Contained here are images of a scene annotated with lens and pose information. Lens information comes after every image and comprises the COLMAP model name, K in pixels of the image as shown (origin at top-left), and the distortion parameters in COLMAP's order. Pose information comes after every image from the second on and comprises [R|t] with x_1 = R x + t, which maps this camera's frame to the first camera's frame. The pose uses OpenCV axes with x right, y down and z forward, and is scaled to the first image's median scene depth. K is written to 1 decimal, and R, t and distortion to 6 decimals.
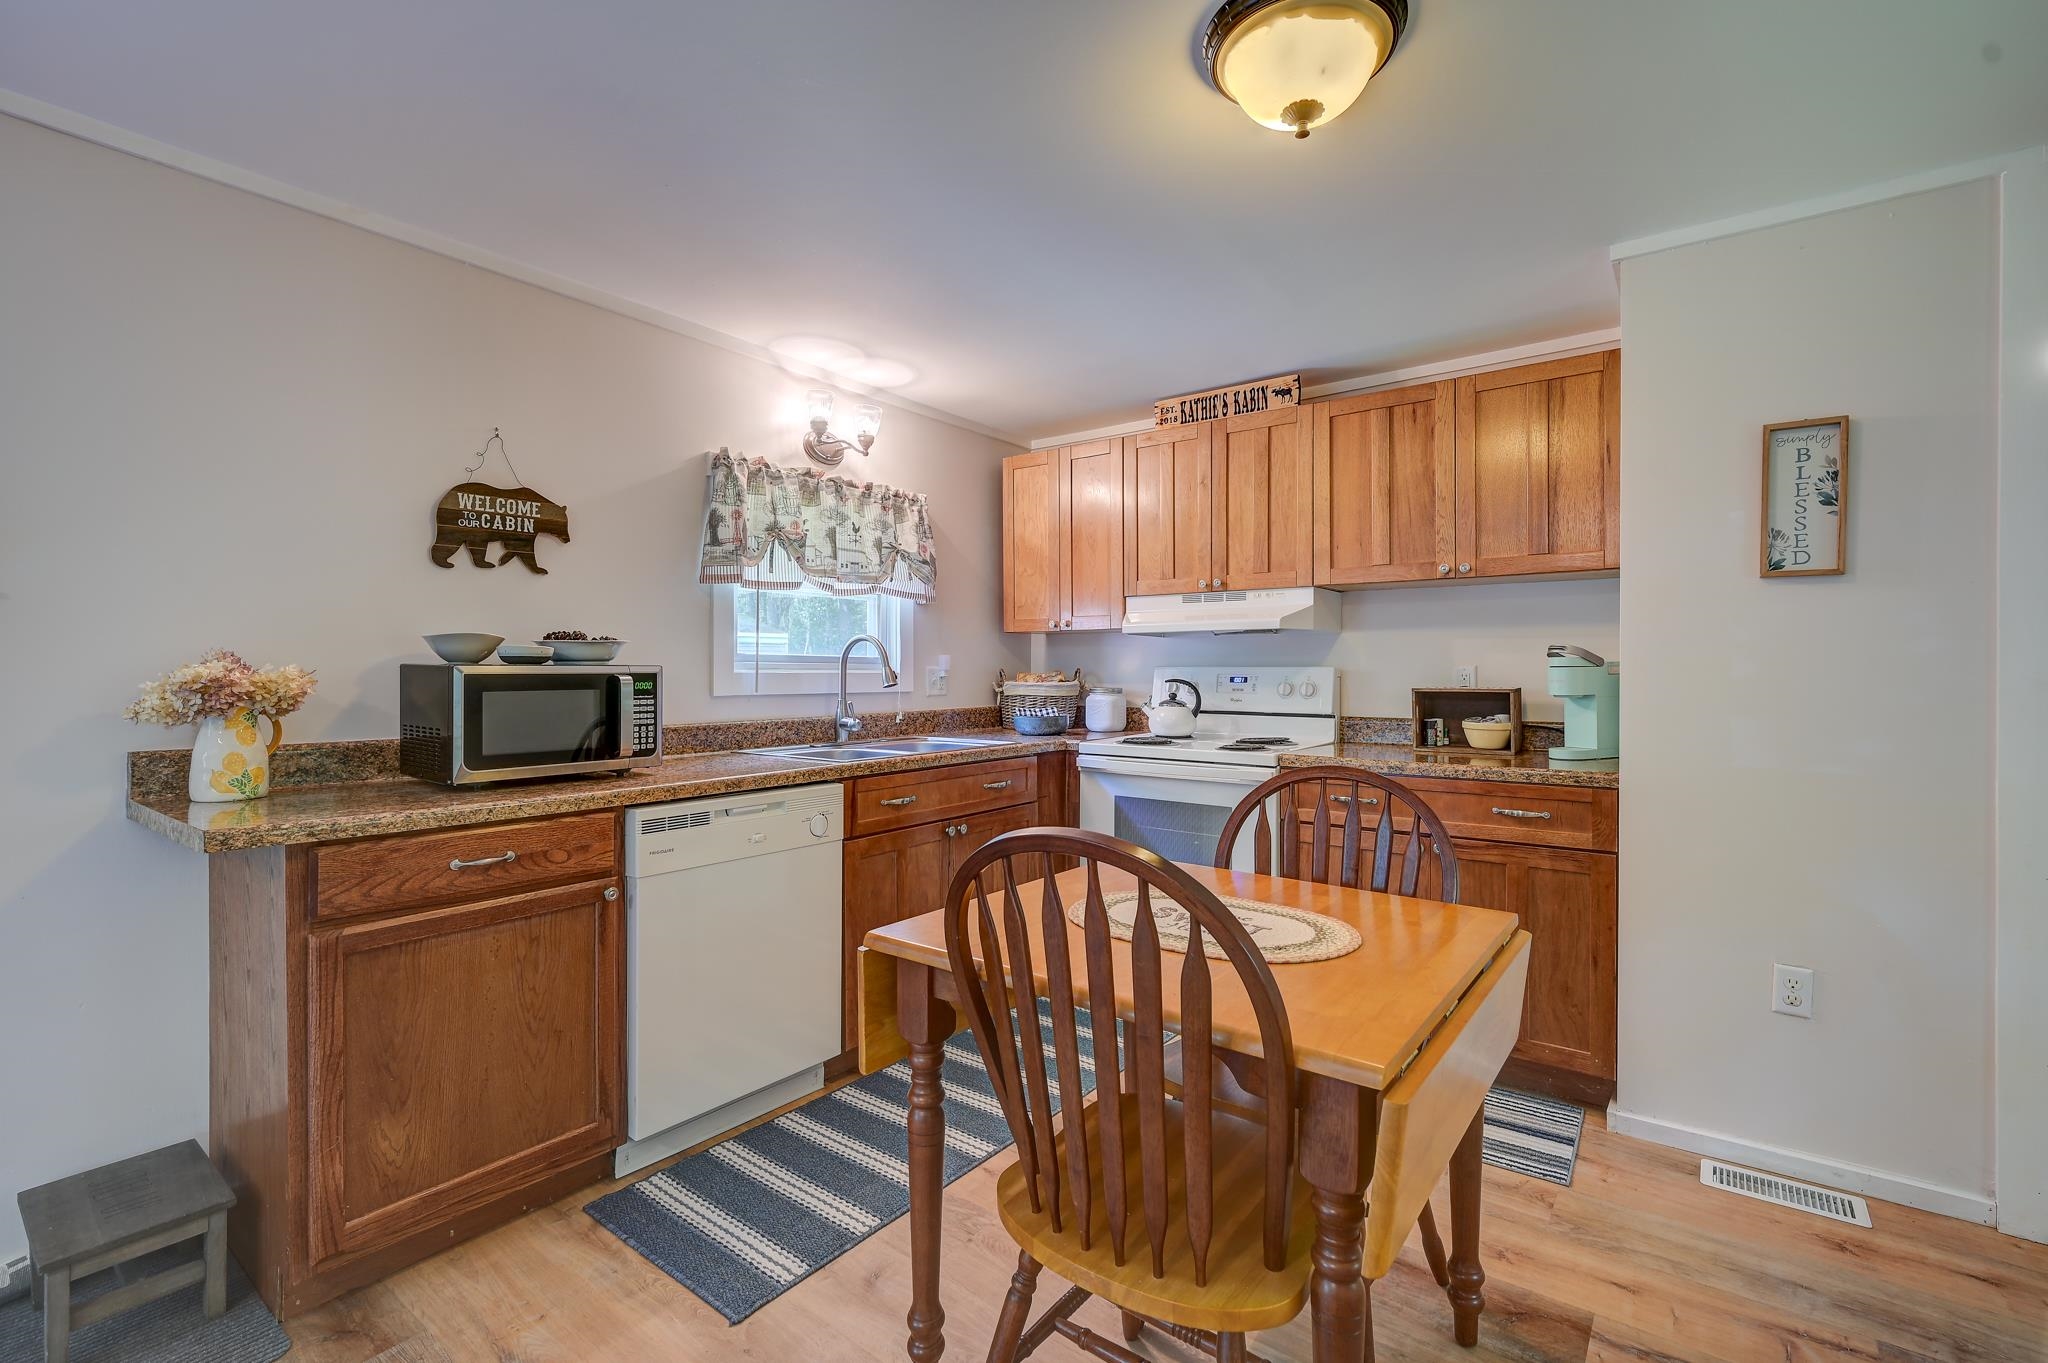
lens RADIAL K [[903.3, 0, 1027.9], [0, 903.3, 672.2], [0, 0, 1]] dist [0.001311, 0.000126]
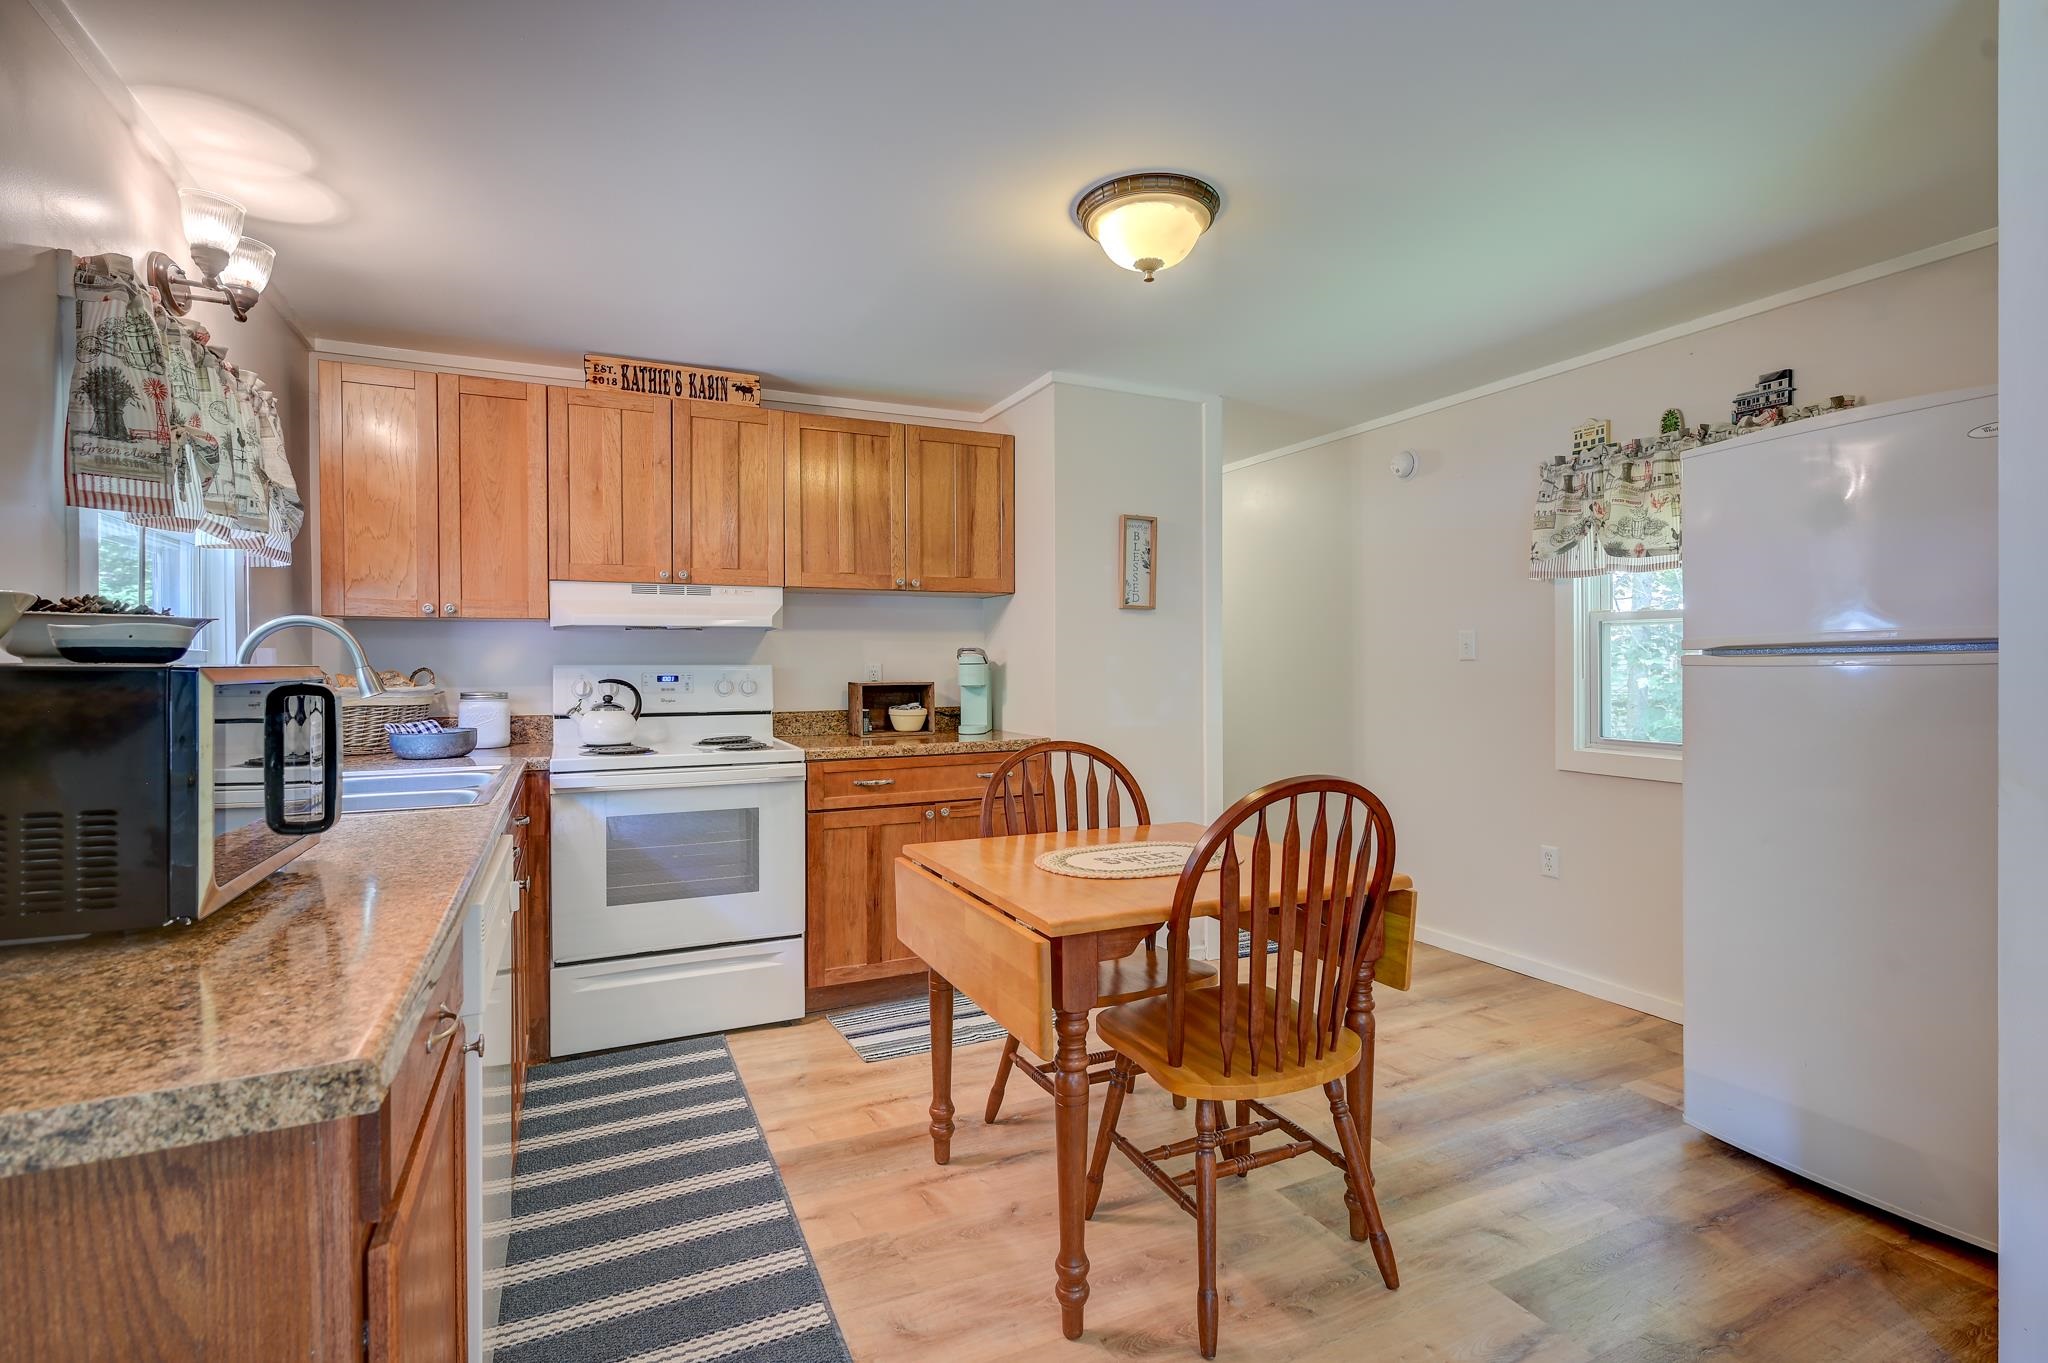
lens RADIAL K [[964.2, 0, 1030.3], [0, 964.2, 672.2], [0, 0, 1]] dist [-0.002868, -0.000056]
pose [[0.462029, -0.010009, 0.886808, -0.552524], [0.006988, 0.999946, 0.007645, -0.003760], [-0.886837, 0.002665, 0.462074, 0.244128]]
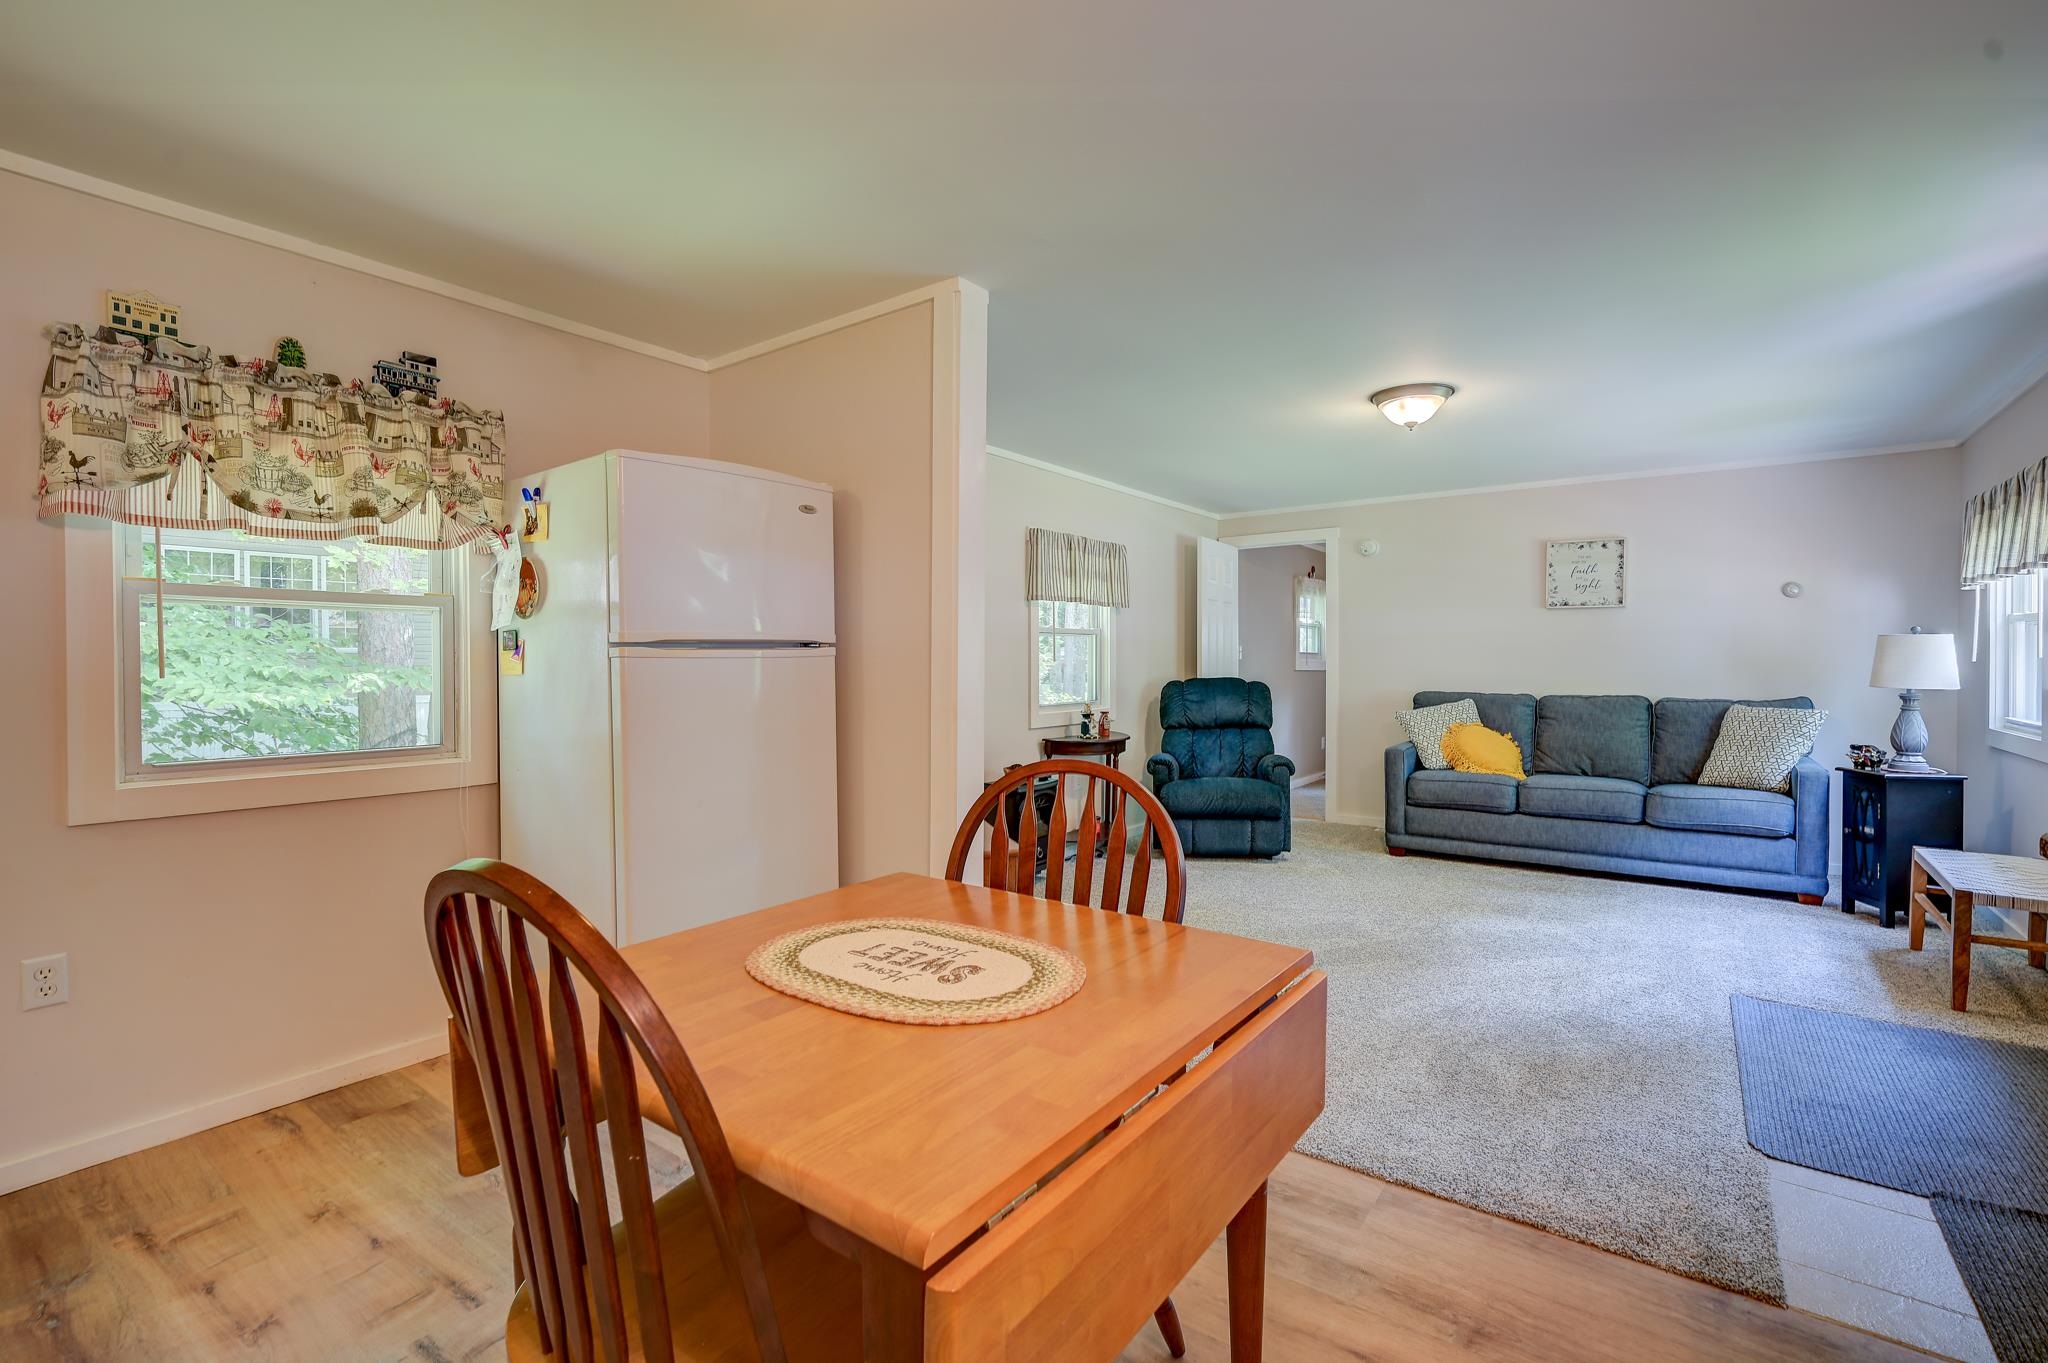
lens RADIAL K [[903.3, 0, 1027.9], [0, 903.3, 672.2], [0, 0, 1]] dist [0.001311, 0.000126]
pose [[-0.999945, 0.001260, -0.010386, 0.049252], [0.001091, 0.999868, 0.016218, 0.001497], [0.010405, 0.016205, -0.999815, 0.889447]]
